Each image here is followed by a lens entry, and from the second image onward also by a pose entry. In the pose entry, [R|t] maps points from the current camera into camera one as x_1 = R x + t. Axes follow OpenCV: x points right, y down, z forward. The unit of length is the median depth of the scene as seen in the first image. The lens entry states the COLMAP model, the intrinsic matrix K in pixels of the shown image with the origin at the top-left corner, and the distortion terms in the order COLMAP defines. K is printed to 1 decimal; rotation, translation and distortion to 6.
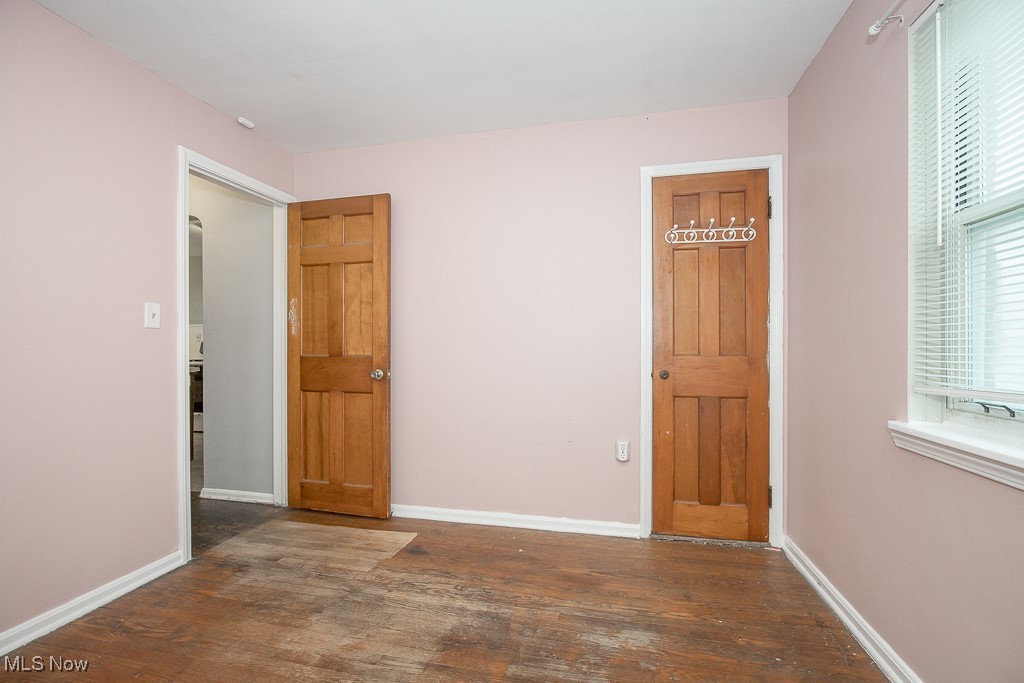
lens RADIAL K [[475.0, 0, 512.0], [0, 475.0, 343.3], [0, 0, 1]] dist [-0.004788, 0.001104]
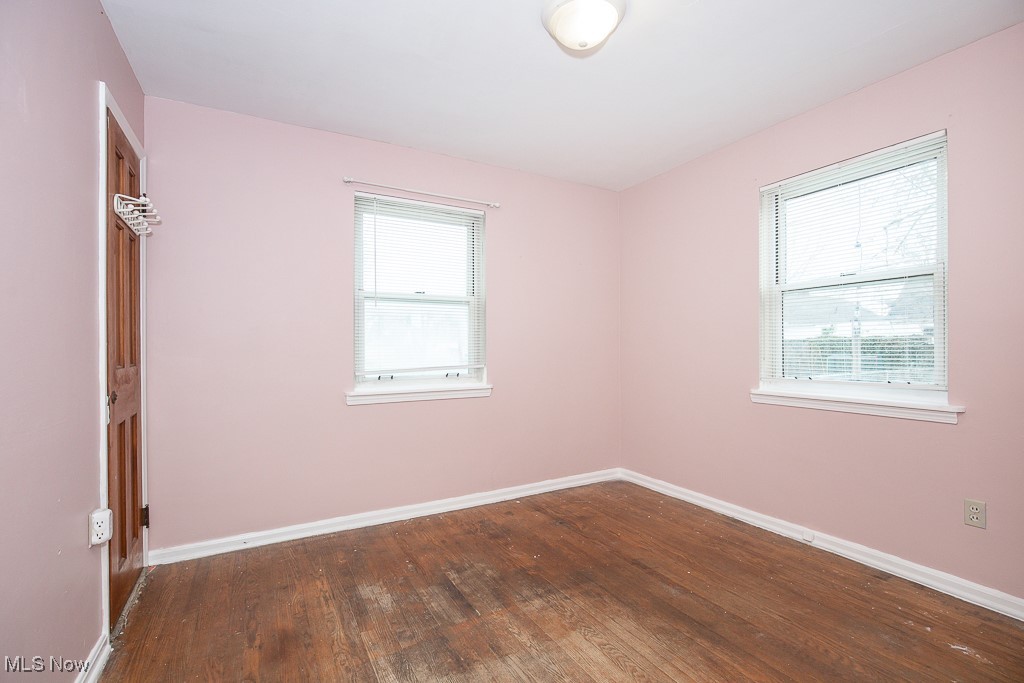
lens RADIAL K [[475.0, 0, 516.7], [0, 475.0, 342.2], [0, 0, 1]] dist [-0.004788, 0.001104]
pose [[-0.681734, 0.014640, 0.731453, -0.837841], [0.005533, 0.999874, -0.014855, -0.003329], [-0.731579, -0.006080, -0.681730, 1.447775]]
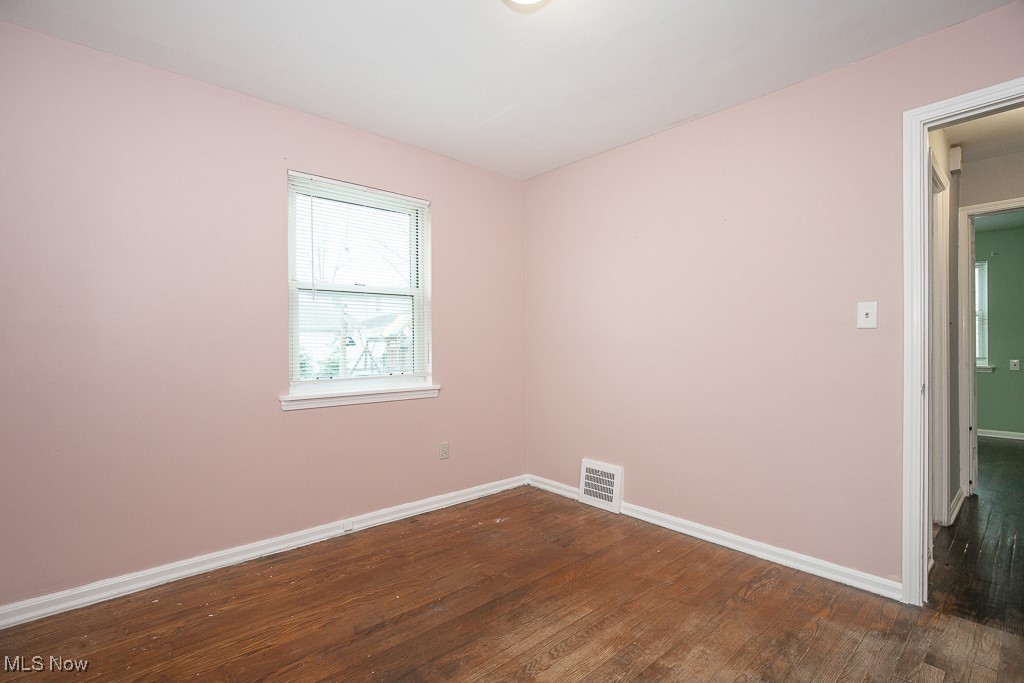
lens RADIAL K [[475.0, 0, 512.1], [0, 475.0, 345.6], [0, 0, 1]] dist [-0.004788, 0.001104]
pose [[-0.576223, 0.017210, -0.817111, 0.510602], [0.012576, 0.999847, 0.012191, -0.022931], [0.817196, -0.003251, -0.576351, 1.143098]]
